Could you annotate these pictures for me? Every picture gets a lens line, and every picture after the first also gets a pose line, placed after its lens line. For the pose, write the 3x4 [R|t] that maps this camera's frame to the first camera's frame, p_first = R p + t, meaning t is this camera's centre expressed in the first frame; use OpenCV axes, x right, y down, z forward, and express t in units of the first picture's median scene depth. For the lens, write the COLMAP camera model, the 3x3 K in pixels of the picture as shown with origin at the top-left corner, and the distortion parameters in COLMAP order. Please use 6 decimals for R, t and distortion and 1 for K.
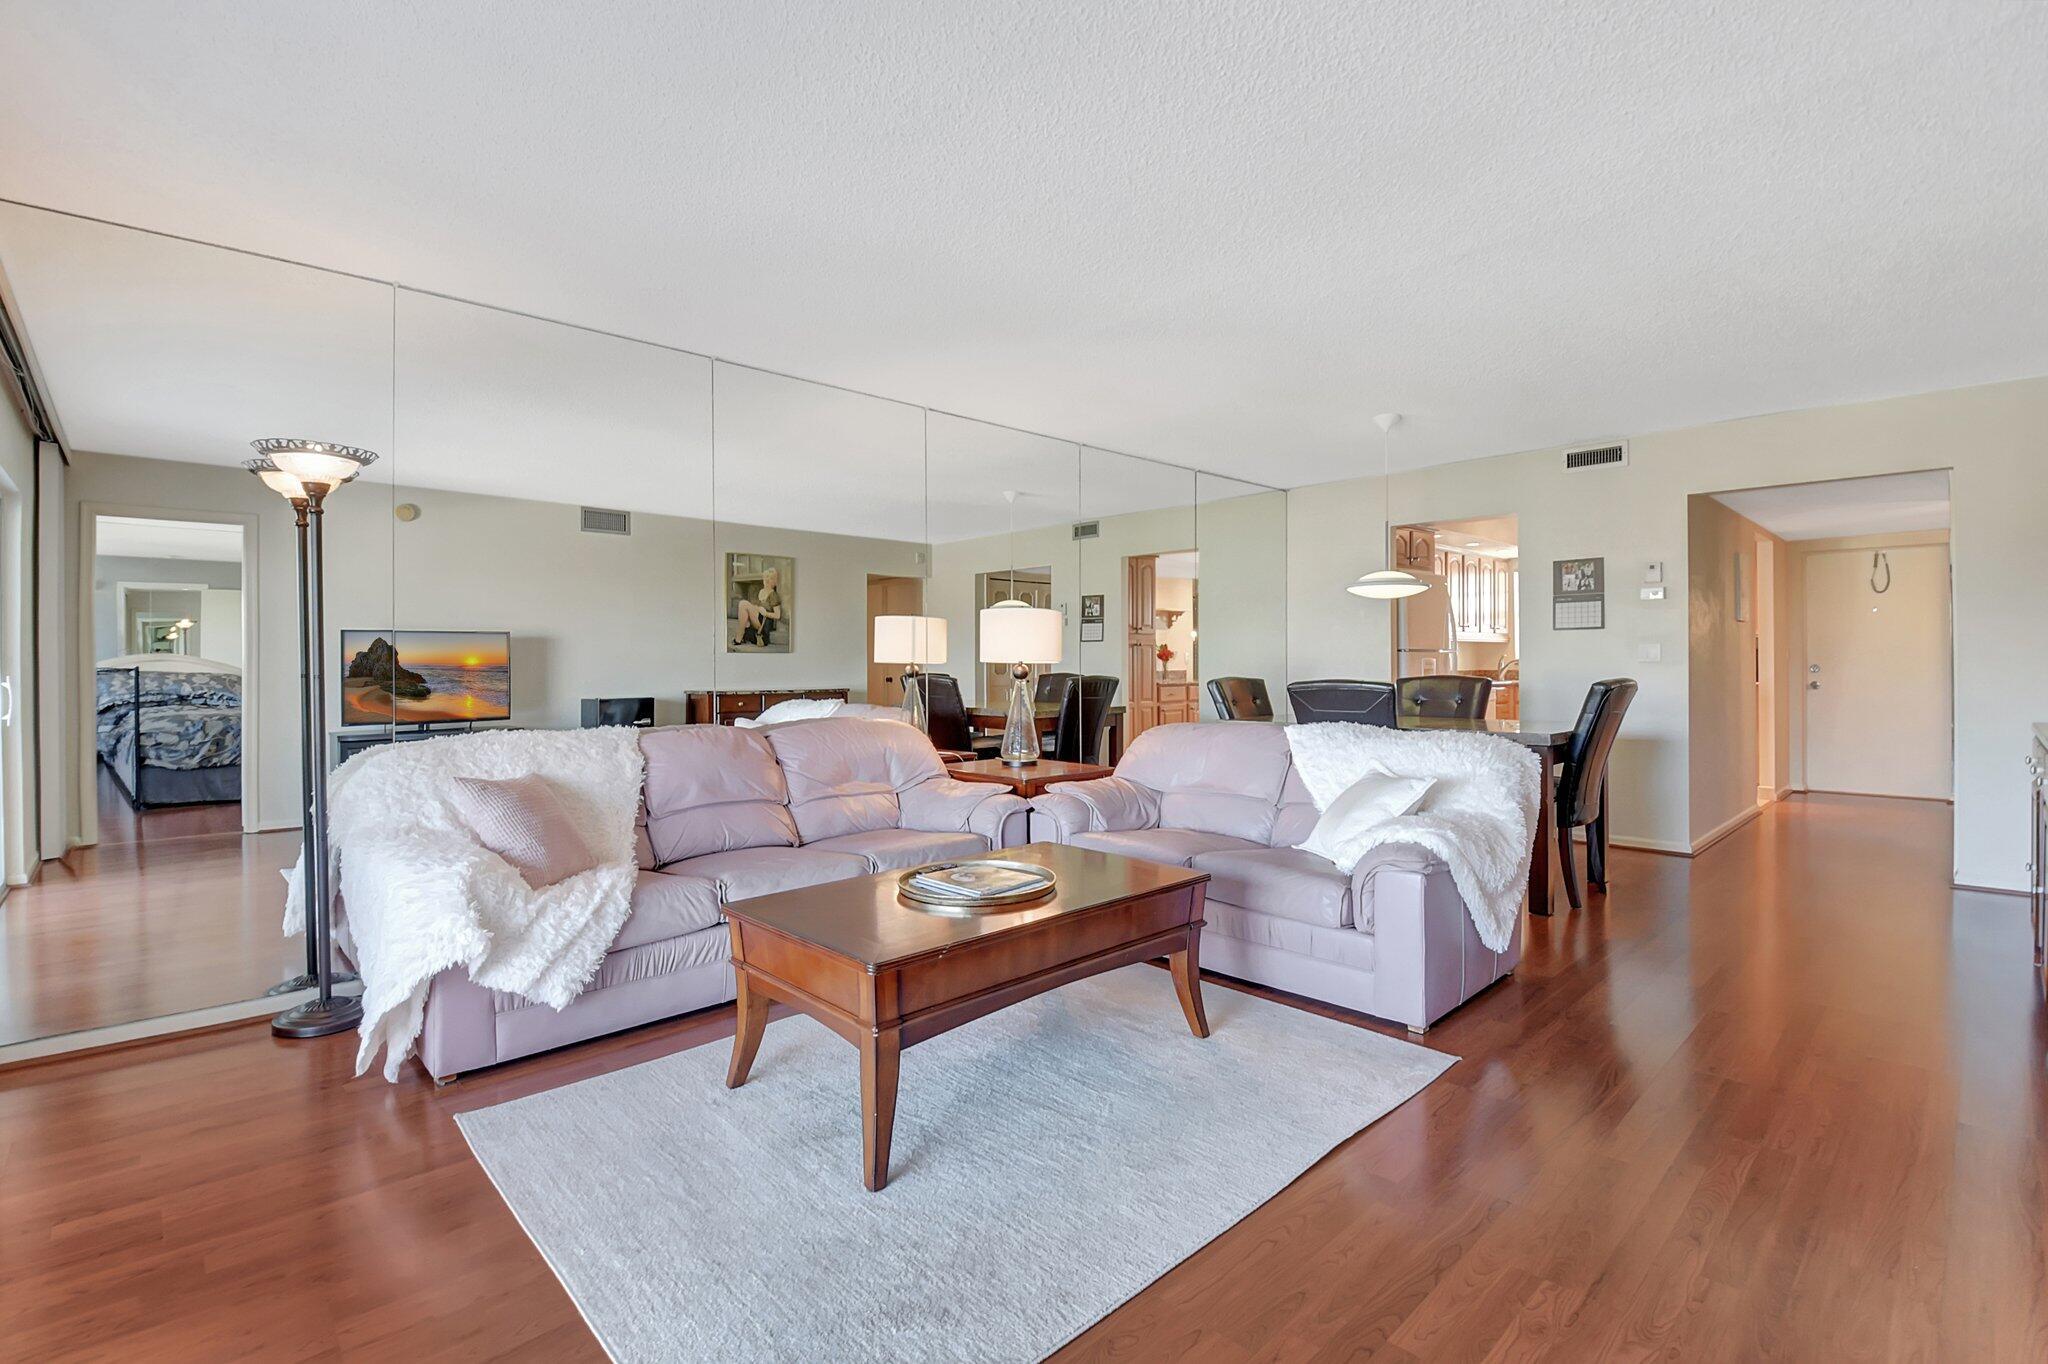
lens RADIAL K [[917.7, 0, 1023.1], [0, 917.7, 663.0], [0, 0, 1]] dist [0.019360, -0.020085]
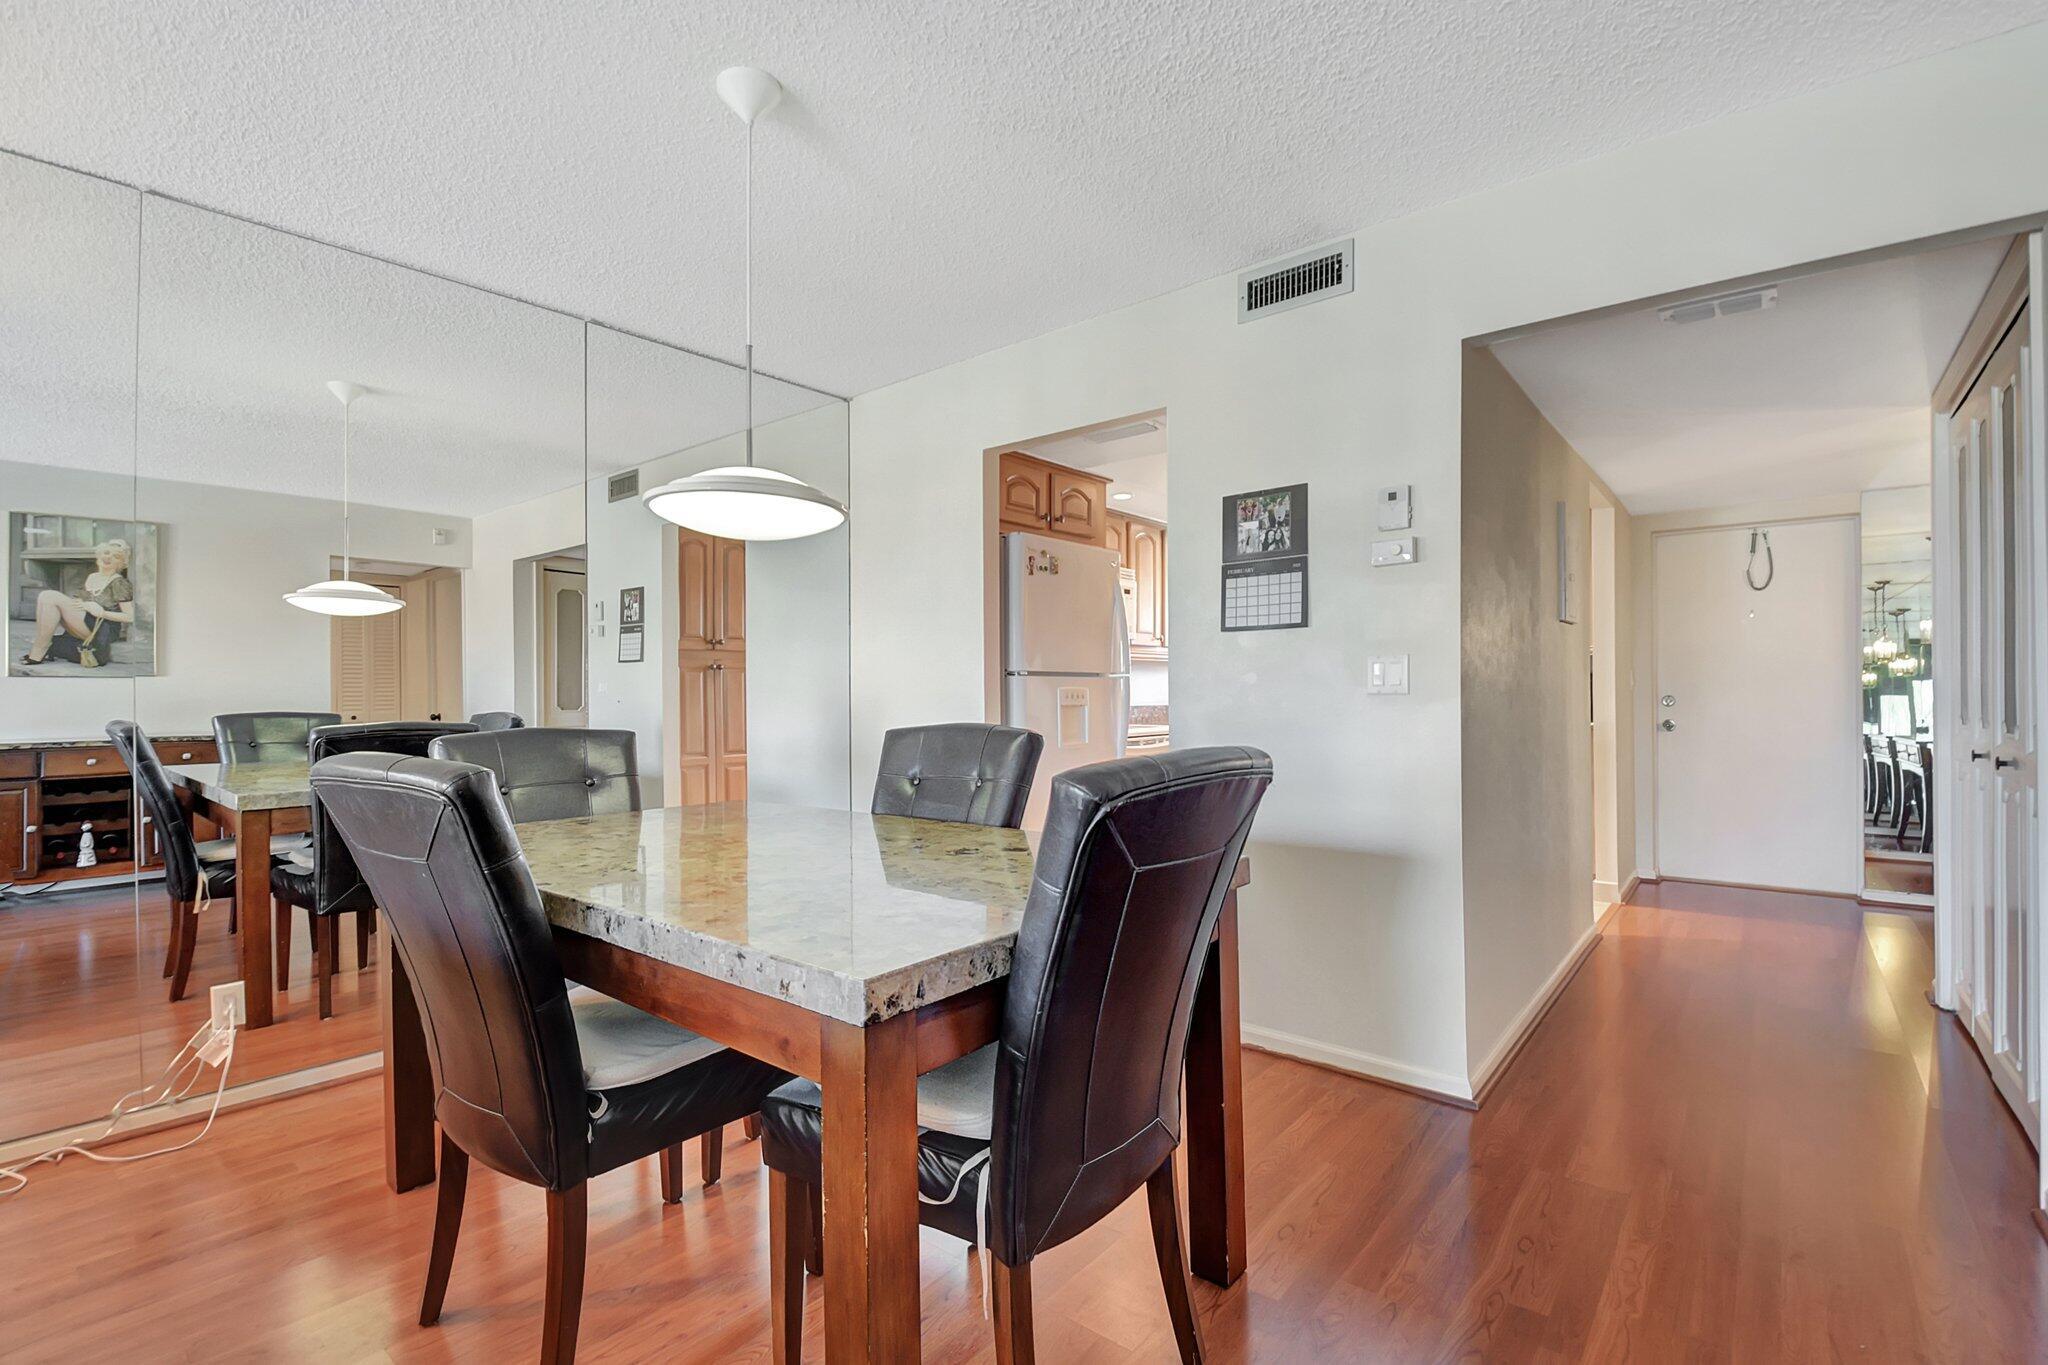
lens RADIAL K [[917.7, 0, 1013.6], [0, 917.7, 686.3], [0, 0, 1]] dist [0.019360, -0.020085]
pose [[0.993349, -0.000281, 0.115141, 0.346576], [0.000663, 0.999994, -0.003276, -0.003749], [-0.115139, 0.003330, 0.993344, 0.439847]]
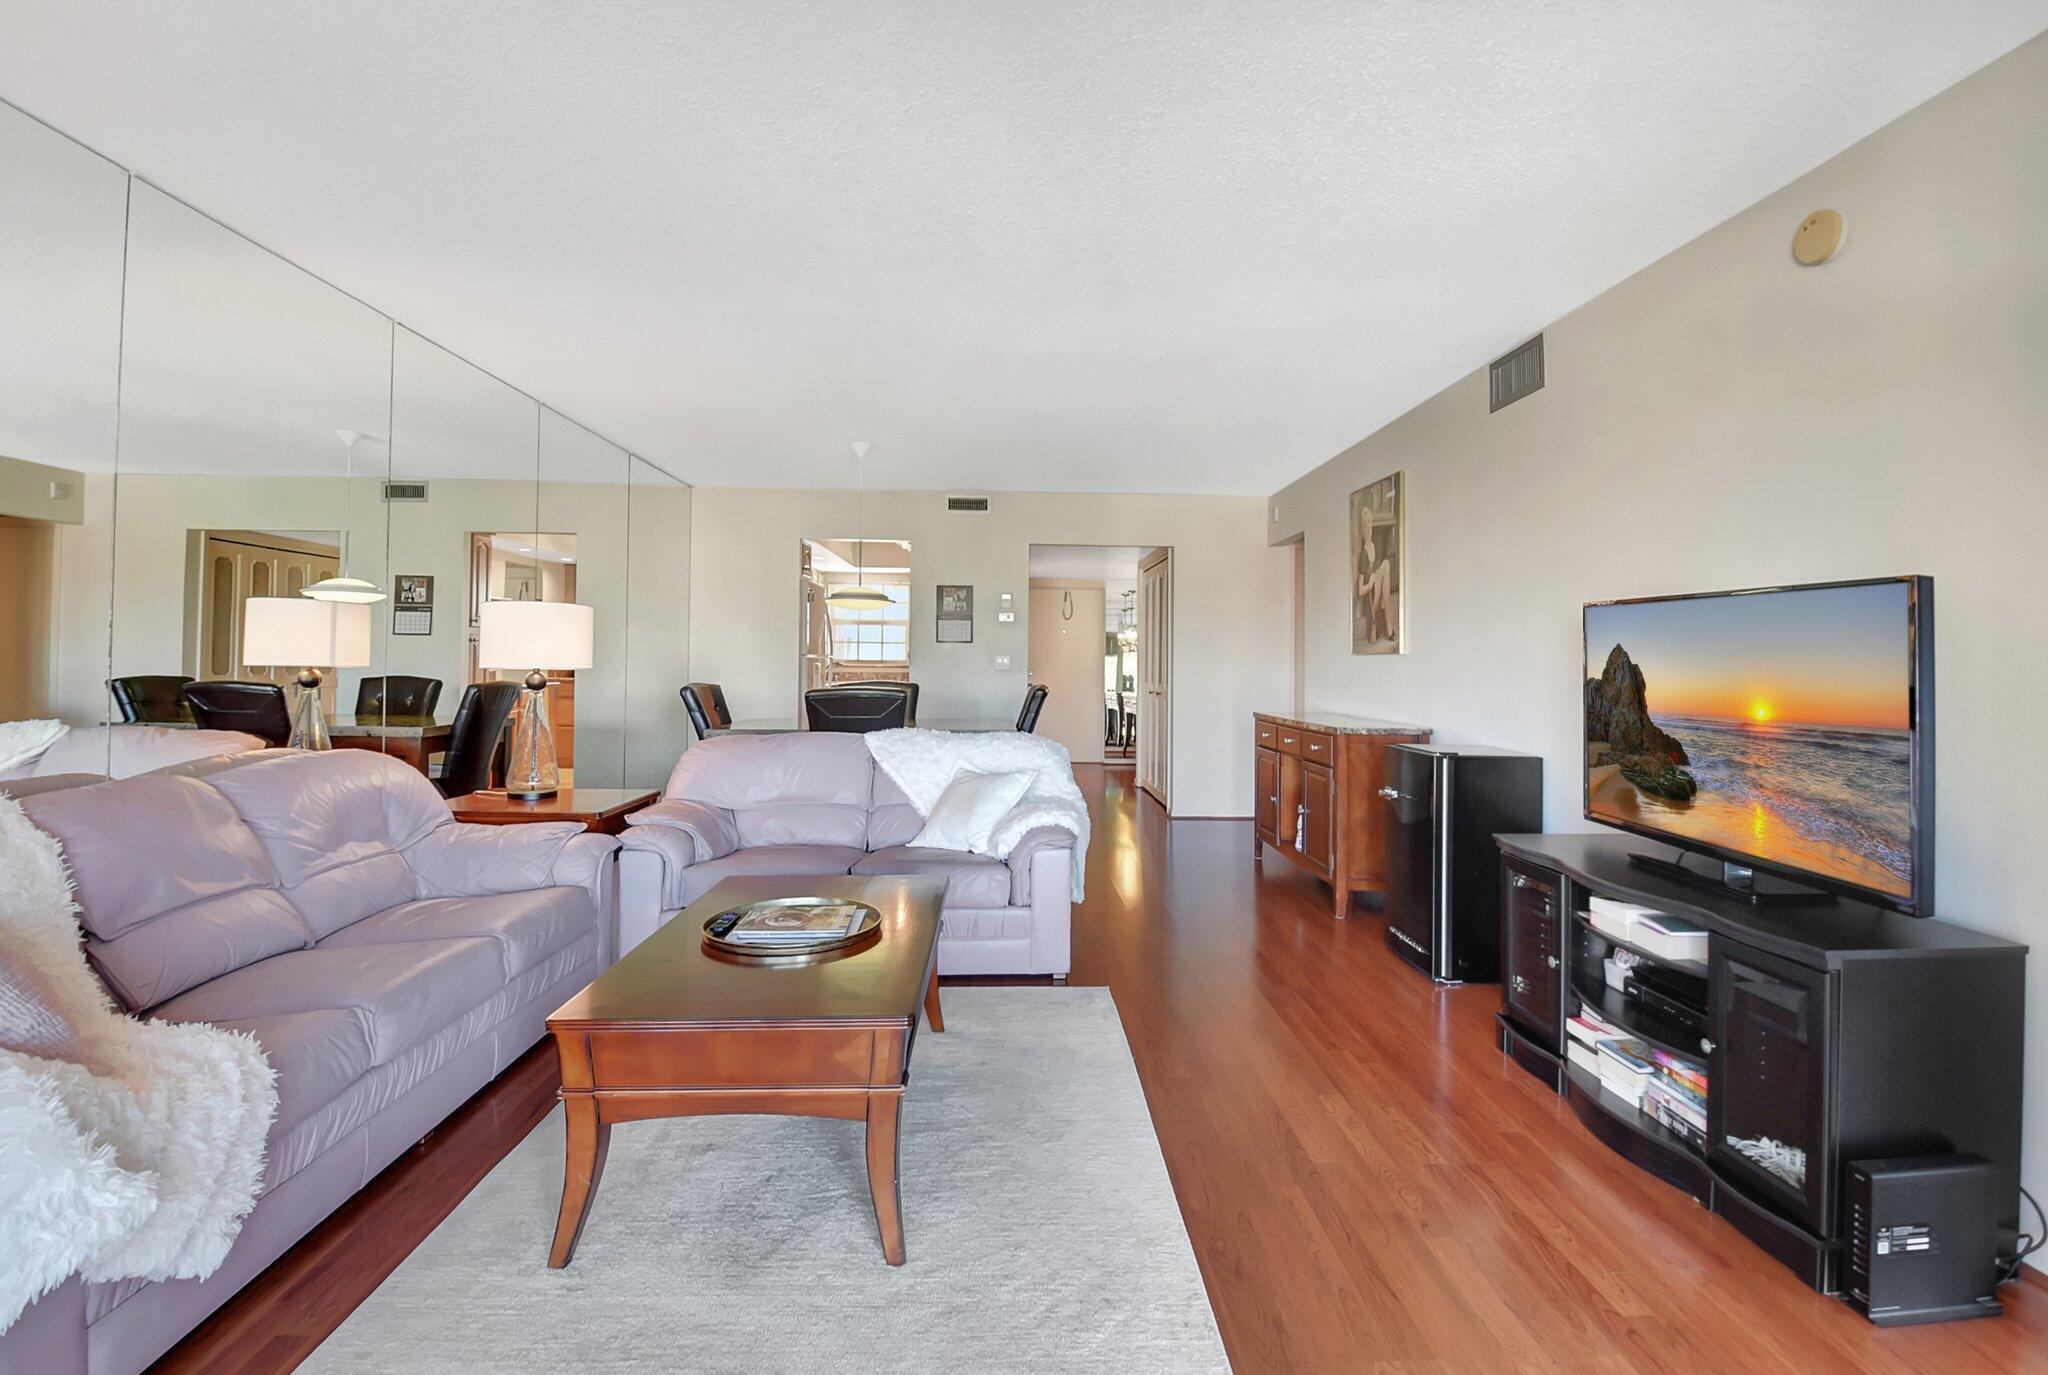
lens RADIAL K [[943.1, 0, 1047.0], [0, 943.1, 658.3], [0, 0, 1]] dist [-0.012480, -0.004541]
pose [[0.645074, 0.014374, 0.763985, -0.231870], [-0.016263, 0.999855, -0.005080, -0.009320], [-0.763947, -0.009148, 0.645214, 0.082945]]
